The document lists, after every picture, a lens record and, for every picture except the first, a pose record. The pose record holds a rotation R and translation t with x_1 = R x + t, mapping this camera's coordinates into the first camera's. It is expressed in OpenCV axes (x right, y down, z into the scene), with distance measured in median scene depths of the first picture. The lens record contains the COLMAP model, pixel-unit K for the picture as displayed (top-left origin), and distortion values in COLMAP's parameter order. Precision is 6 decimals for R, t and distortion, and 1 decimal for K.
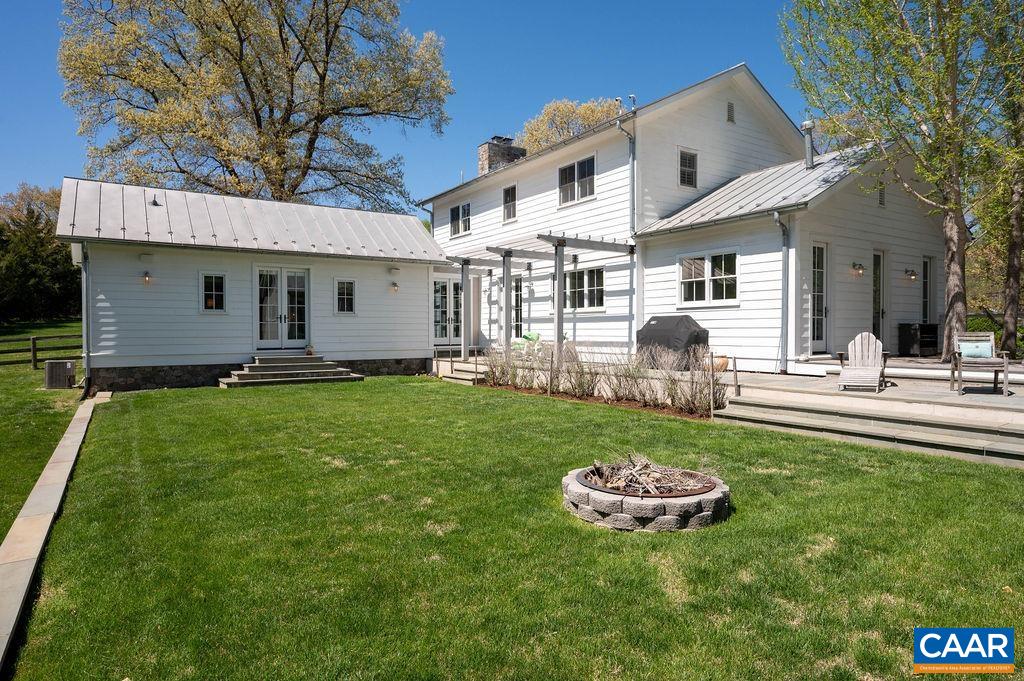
lens RADIAL K [[583.7, 0, 512.0], [0, 583.7, 340.5], [0, 0, 1]] dist [-0.006284, -0.000410]
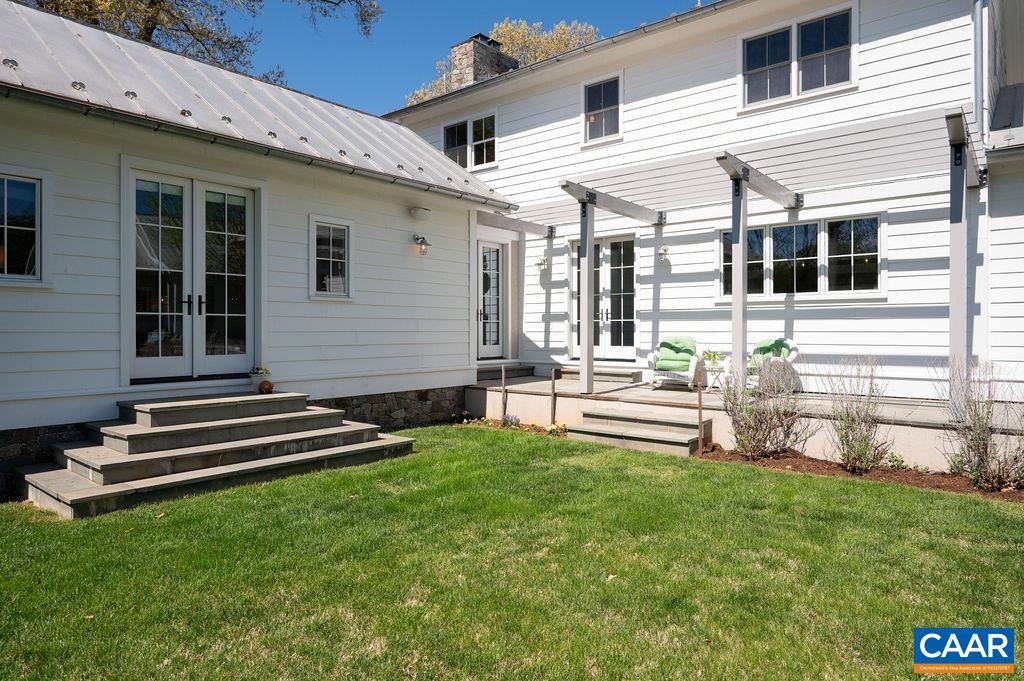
lens RADIAL K [[622.4, 0, 509.3], [0, 622.4, 330.7], [0, 0, 1]] dist [-0.002606, -0.001827]
pose [[0.957788, 0.002755, 0.287461, -0.288672], [0.002090, 0.999861, -0.016548, -0.010618], [-0.287466, 0.016450, 0.957649, 0.489243]]
